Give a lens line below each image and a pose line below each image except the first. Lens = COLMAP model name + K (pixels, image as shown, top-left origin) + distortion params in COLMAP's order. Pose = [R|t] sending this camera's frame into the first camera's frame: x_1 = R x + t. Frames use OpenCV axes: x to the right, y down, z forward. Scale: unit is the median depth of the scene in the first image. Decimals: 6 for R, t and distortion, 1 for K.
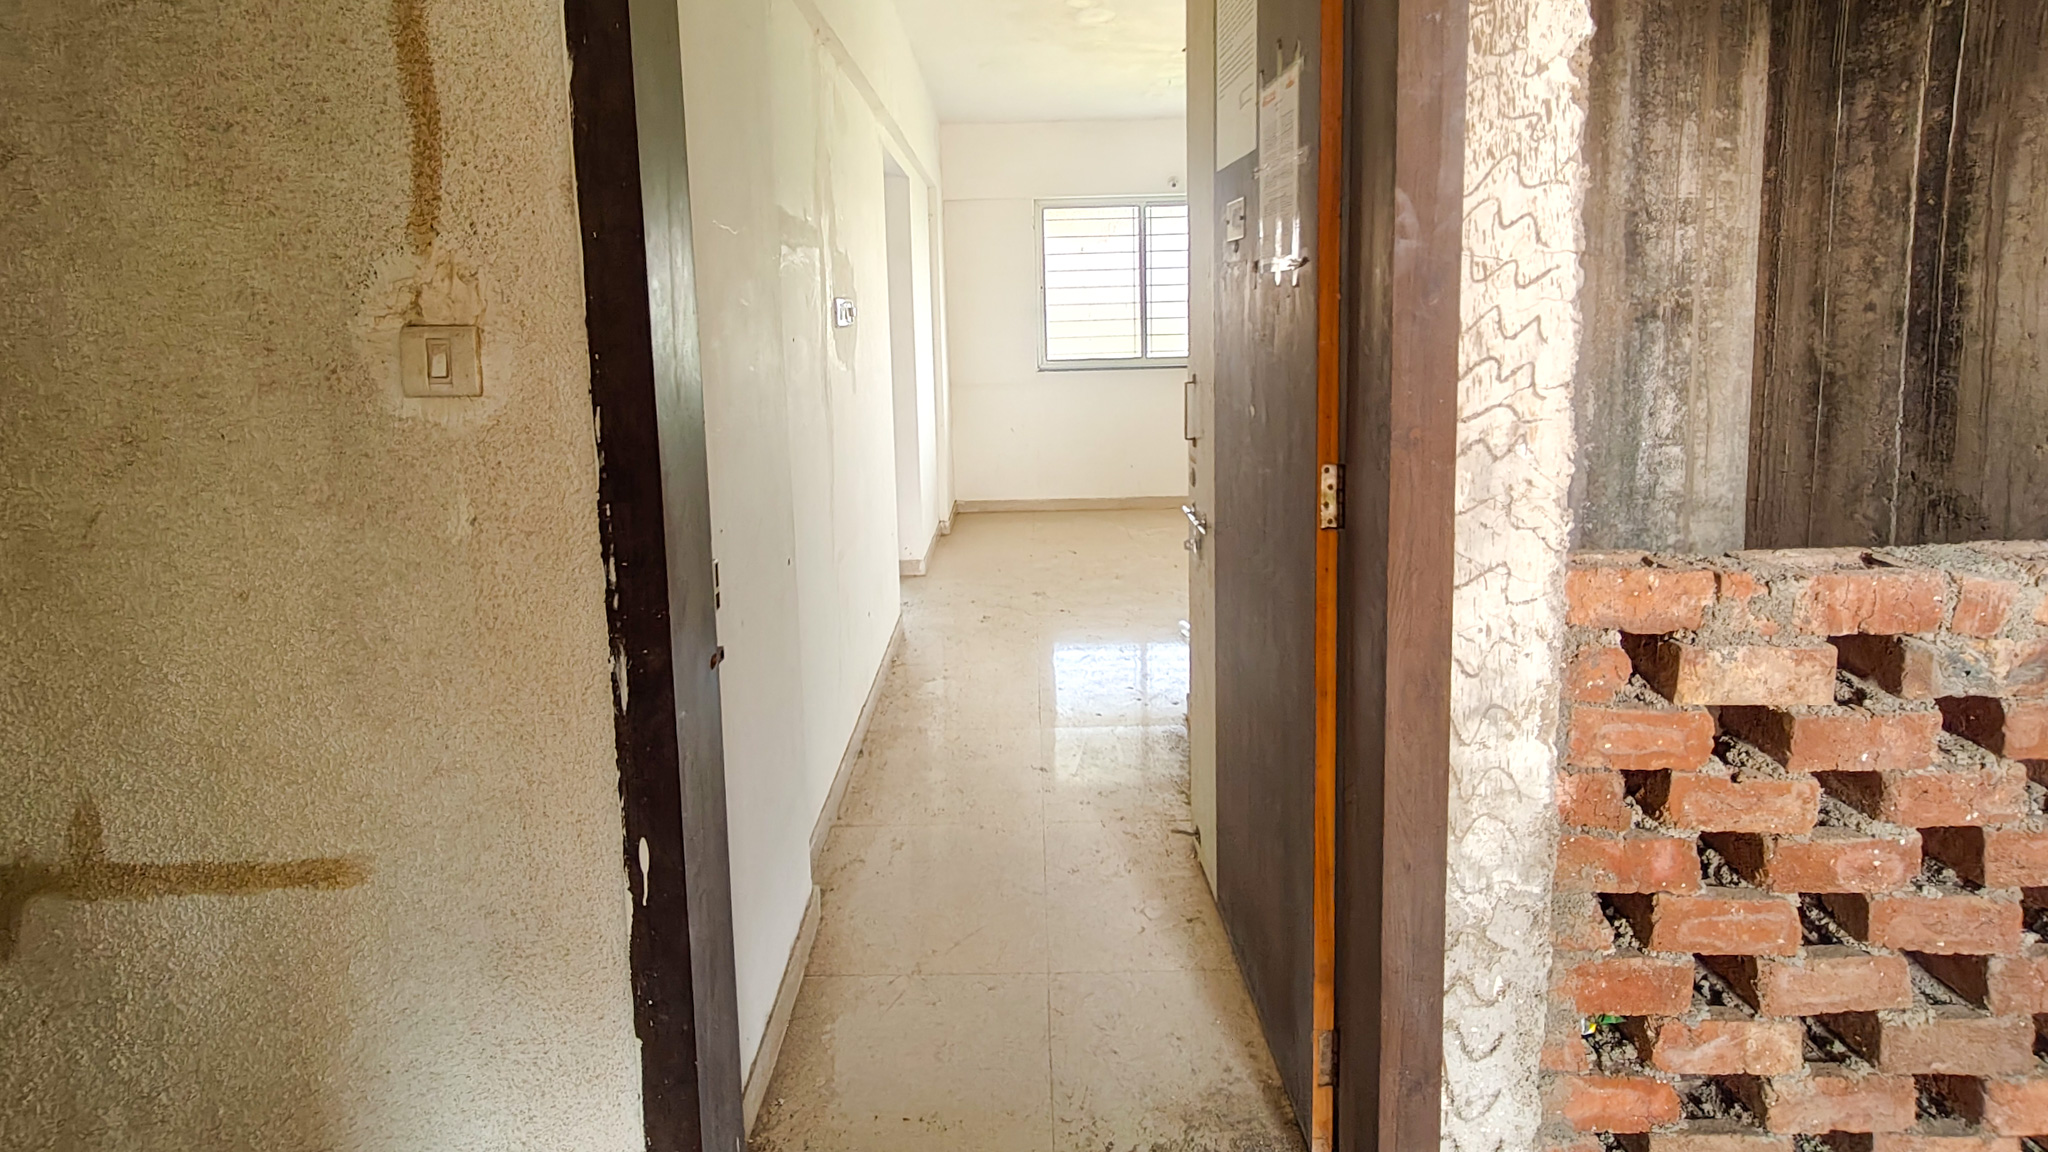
lens RADIAL K [[961.4, 0, 1023.3], [0, 961.4, 416.9], [0, 0, 1]] dist [0.008508, -0.001258]
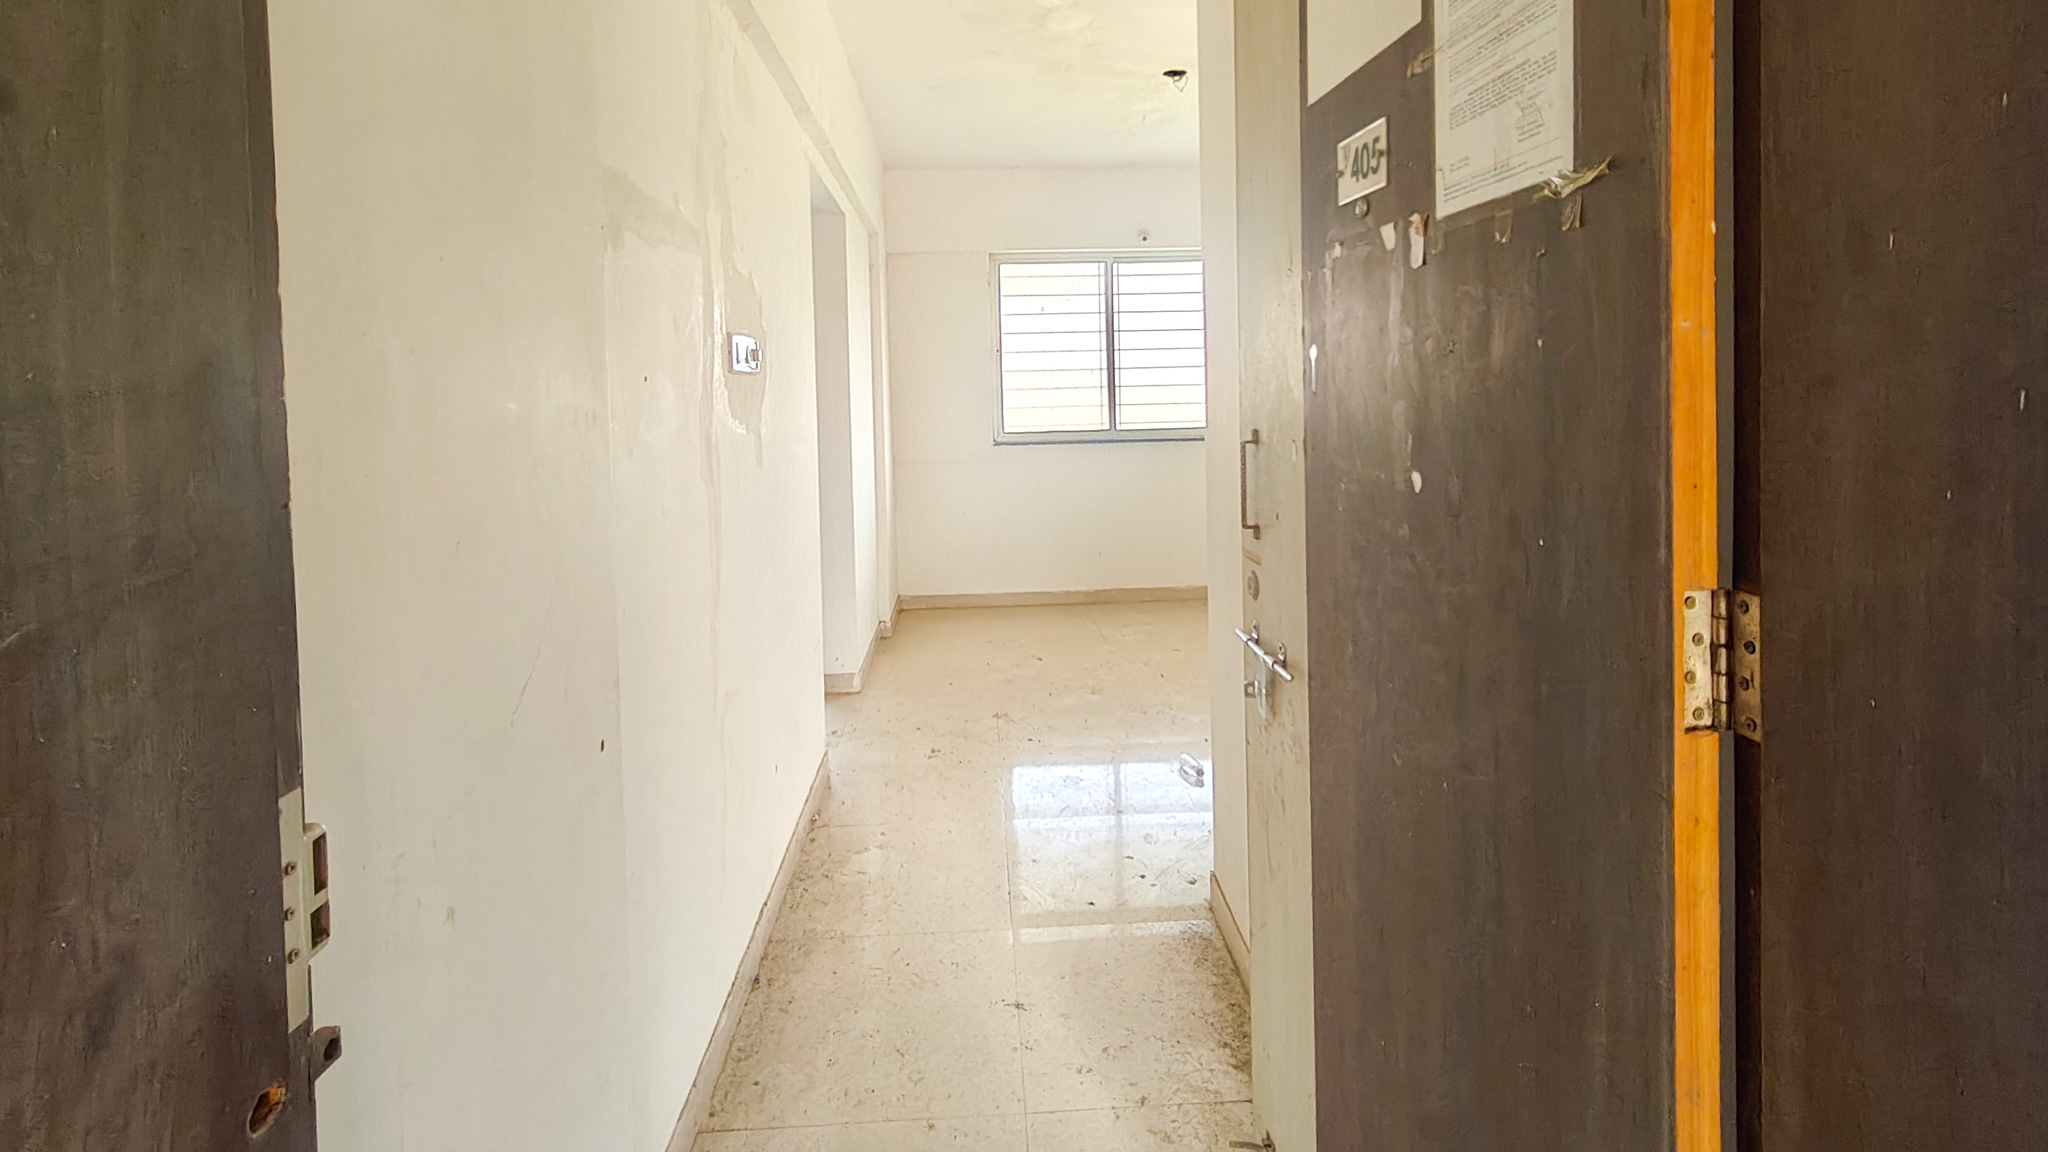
lens RADIAL K [[961.4, 0, 1023.3], [0, 961.4, 416.9], [0, 0, 1]] dist [0.008508, -0.001258]
pose [[0.998440, -0.000235, 0.055827, -0.010966], [0.004957, 0.996415, -0.084454, 0.001425], [-0.055607, 0.084599, 0.994862, 0.191654]]
